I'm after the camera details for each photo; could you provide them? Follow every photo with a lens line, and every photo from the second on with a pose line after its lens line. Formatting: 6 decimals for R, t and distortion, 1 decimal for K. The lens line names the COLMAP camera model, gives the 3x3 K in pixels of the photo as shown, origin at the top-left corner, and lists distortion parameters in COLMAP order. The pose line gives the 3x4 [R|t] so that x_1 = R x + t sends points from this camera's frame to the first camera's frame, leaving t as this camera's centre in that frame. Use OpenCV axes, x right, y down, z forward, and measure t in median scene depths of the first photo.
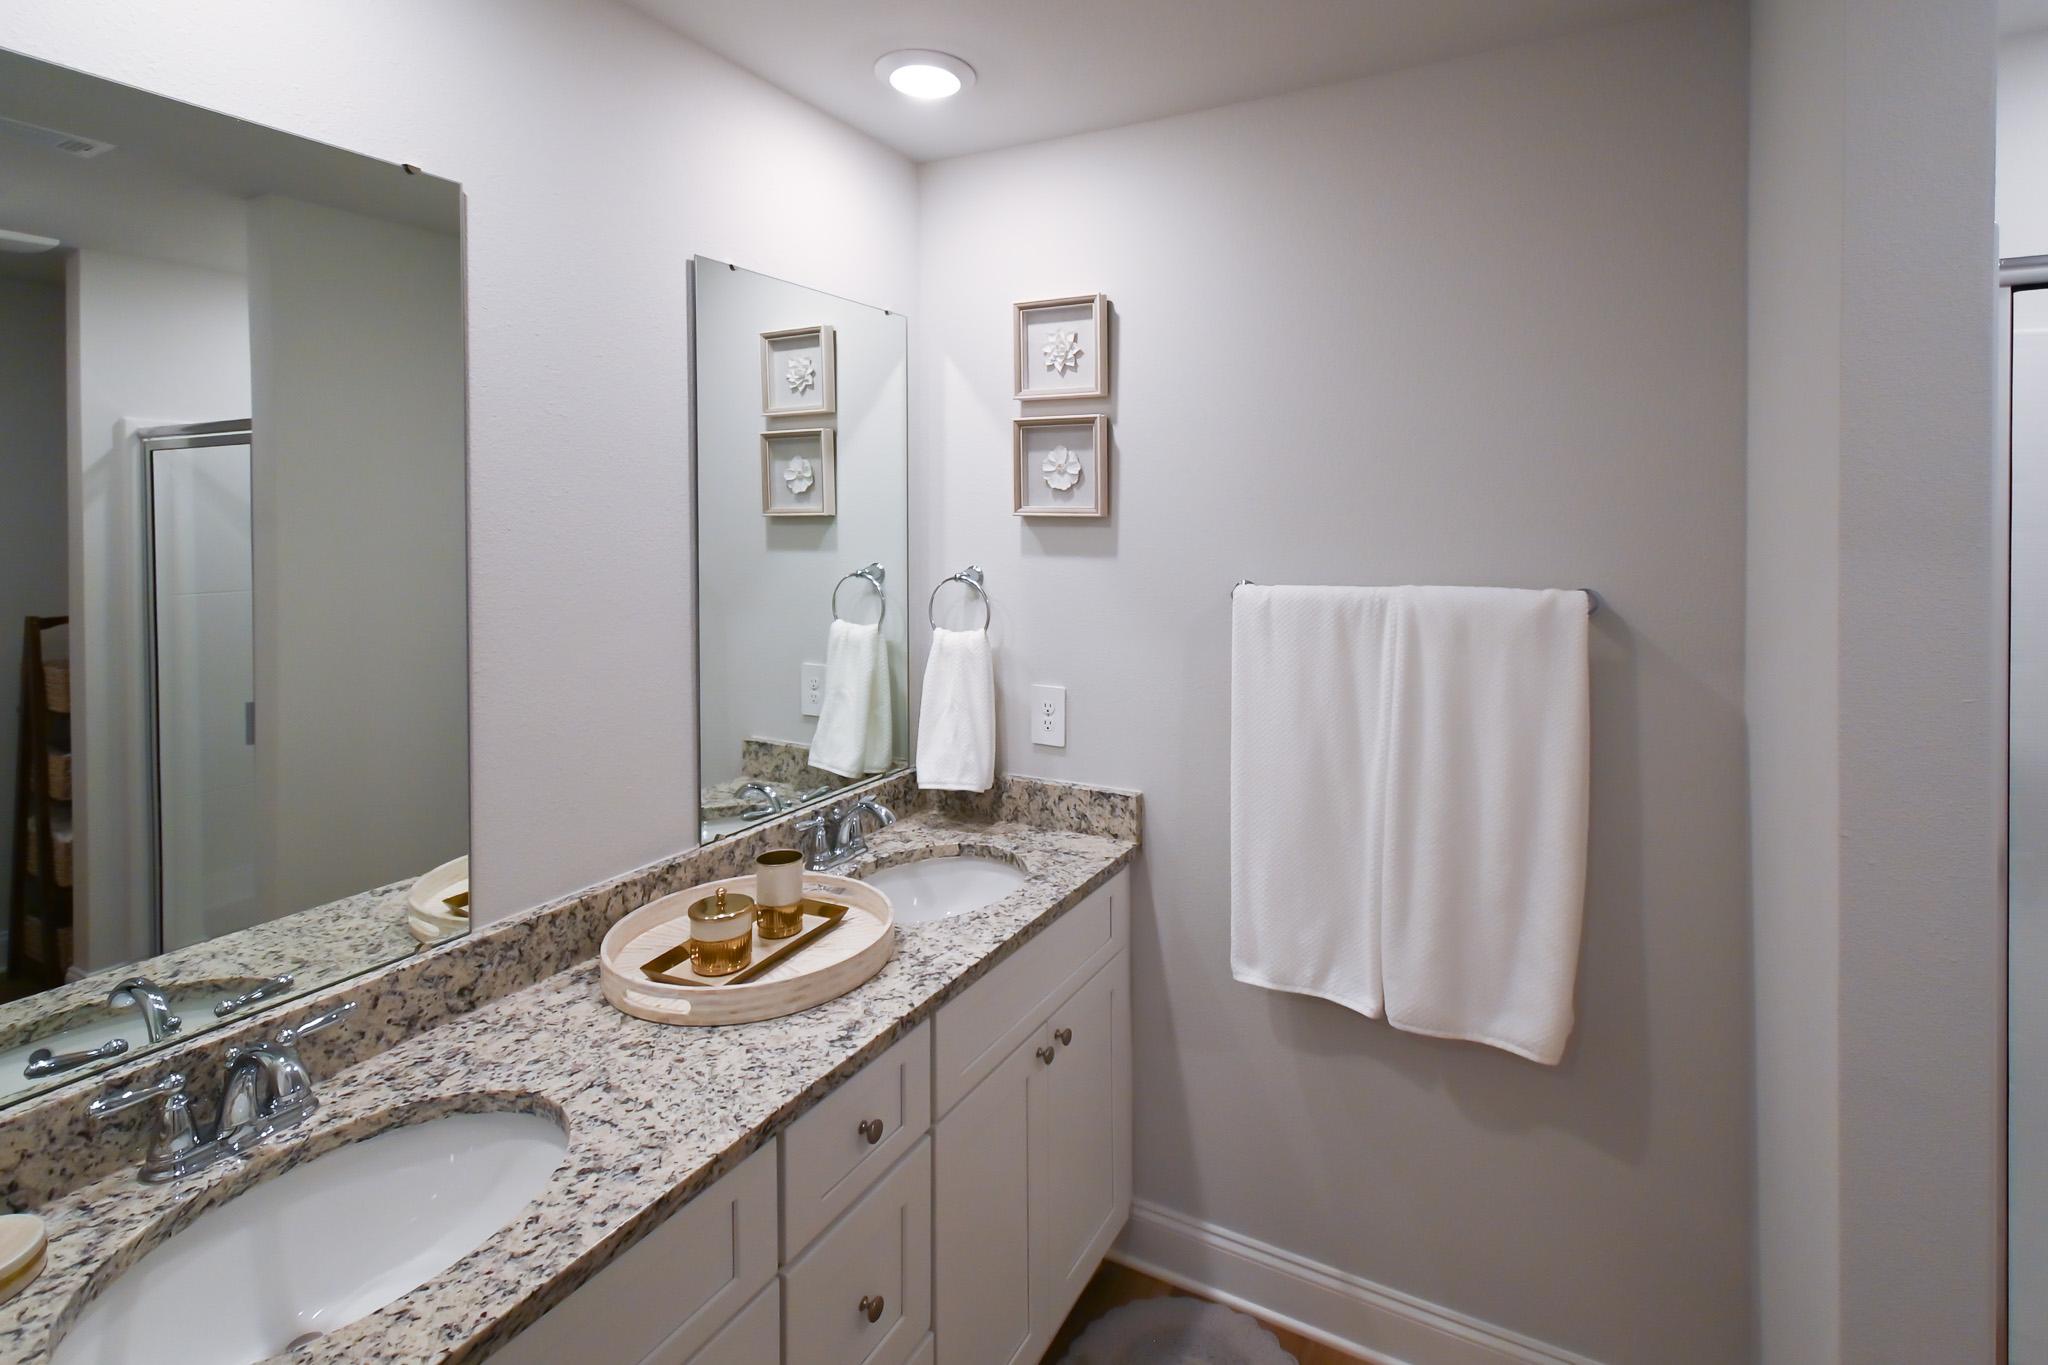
lens RADIAL K [[966.3, 0, 1027.8], [0, 966.3, 535.1], [0, 0, 1]] dist [0.000216, -0.001657]
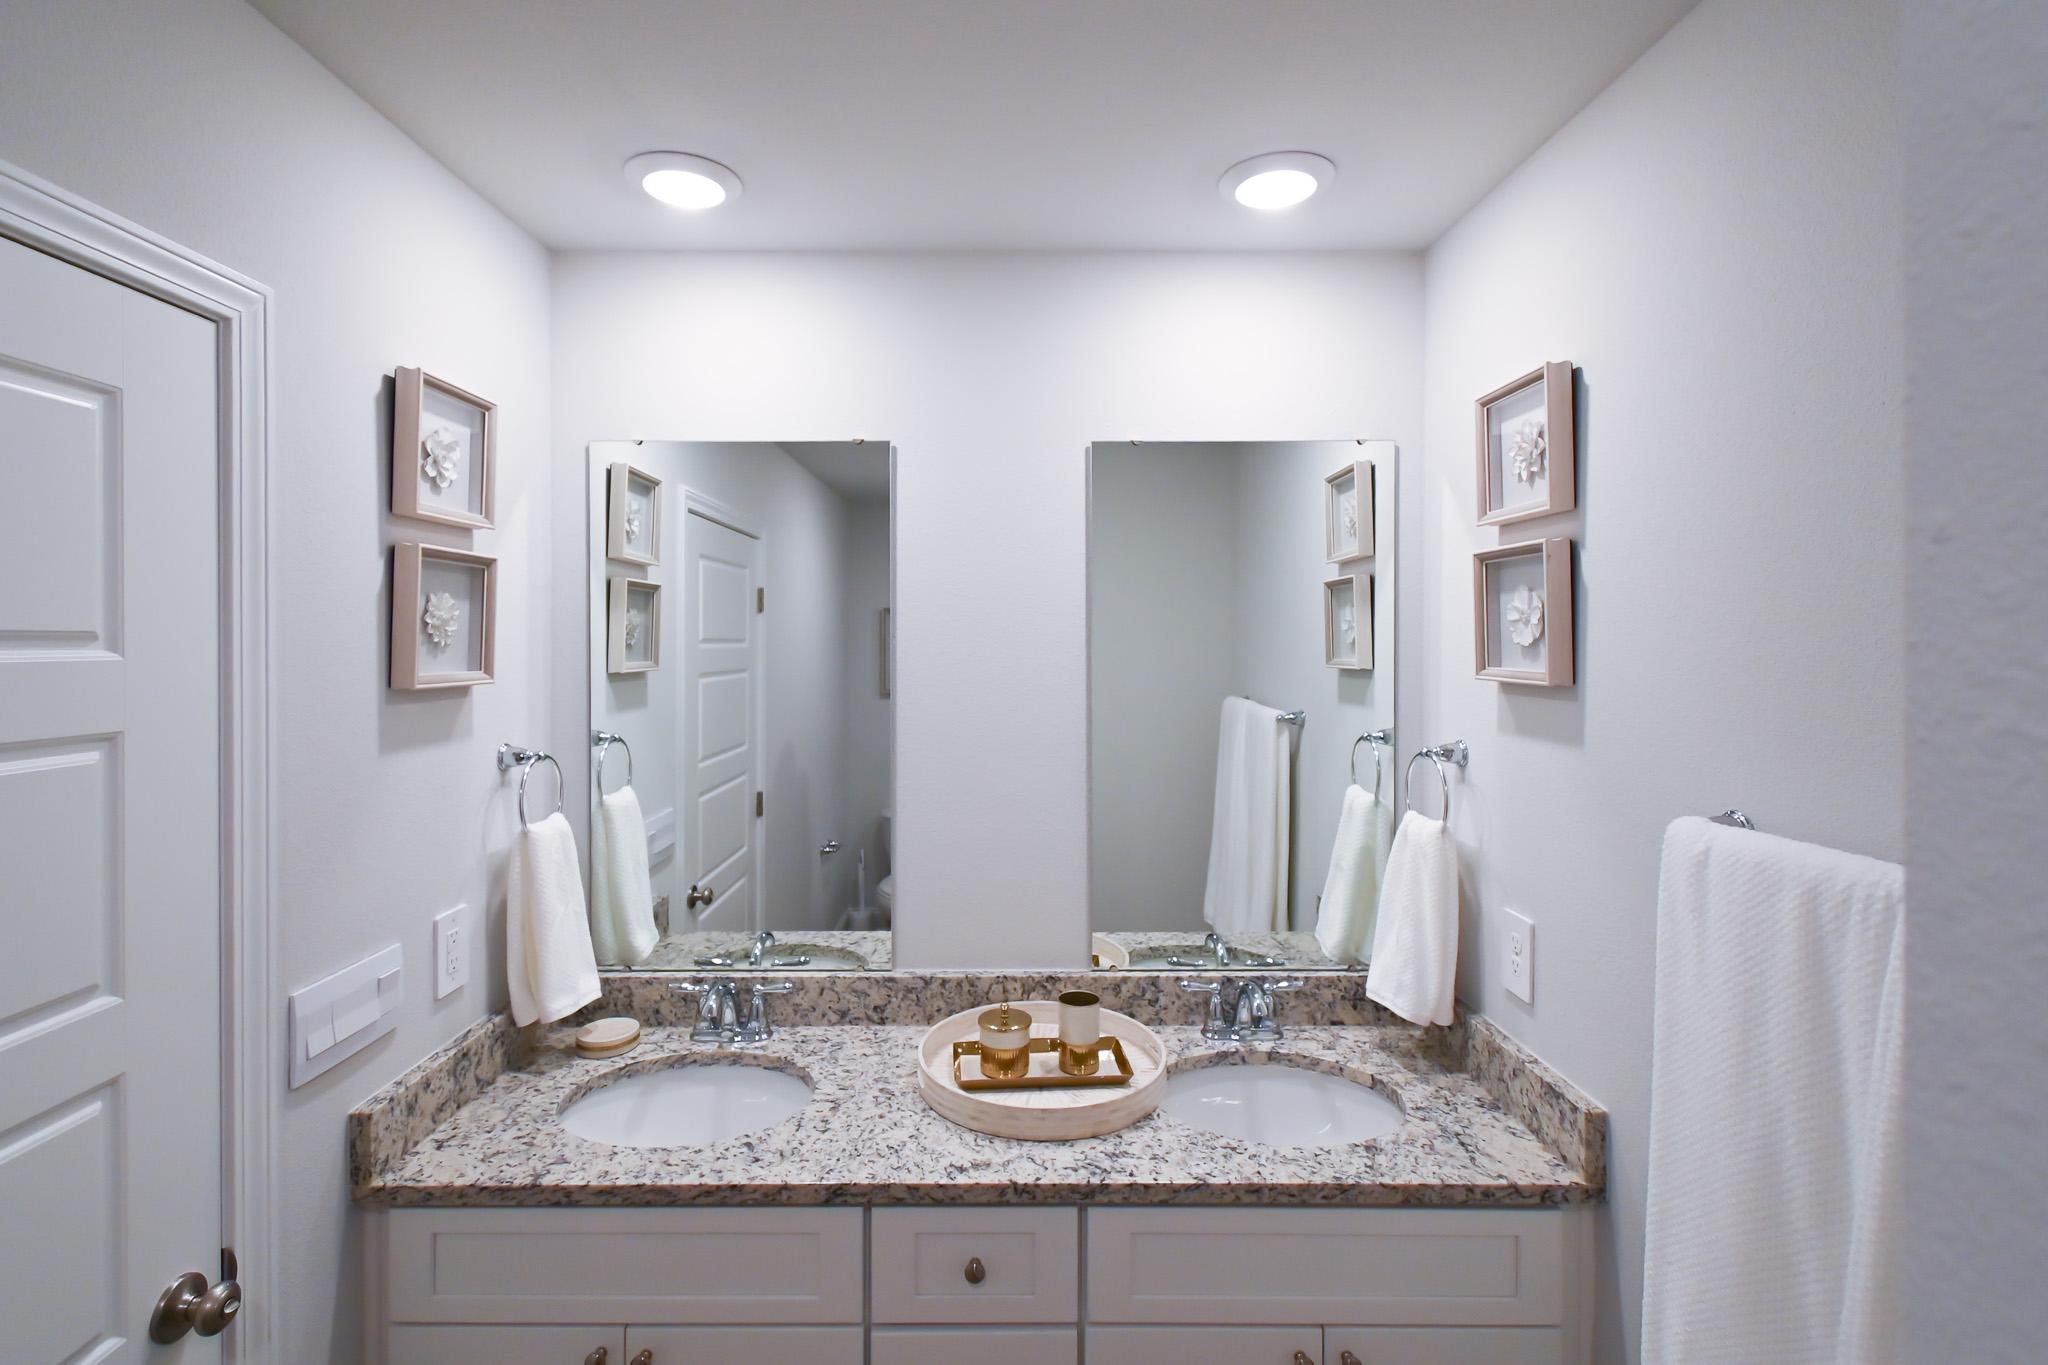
lens RADIAL K [[921.6, 0, 1023.9], [0, 921.6, 655.5], [0, 0, 1]] dist [0.001942, 0.000452]
pose [[0.479721, 0.009694, -0.877367, 0.606014], [-0.012867, 0.999909, 0.004013, -0.049320], [0.877327, 0.009364, 0.479802, 0.454353]]
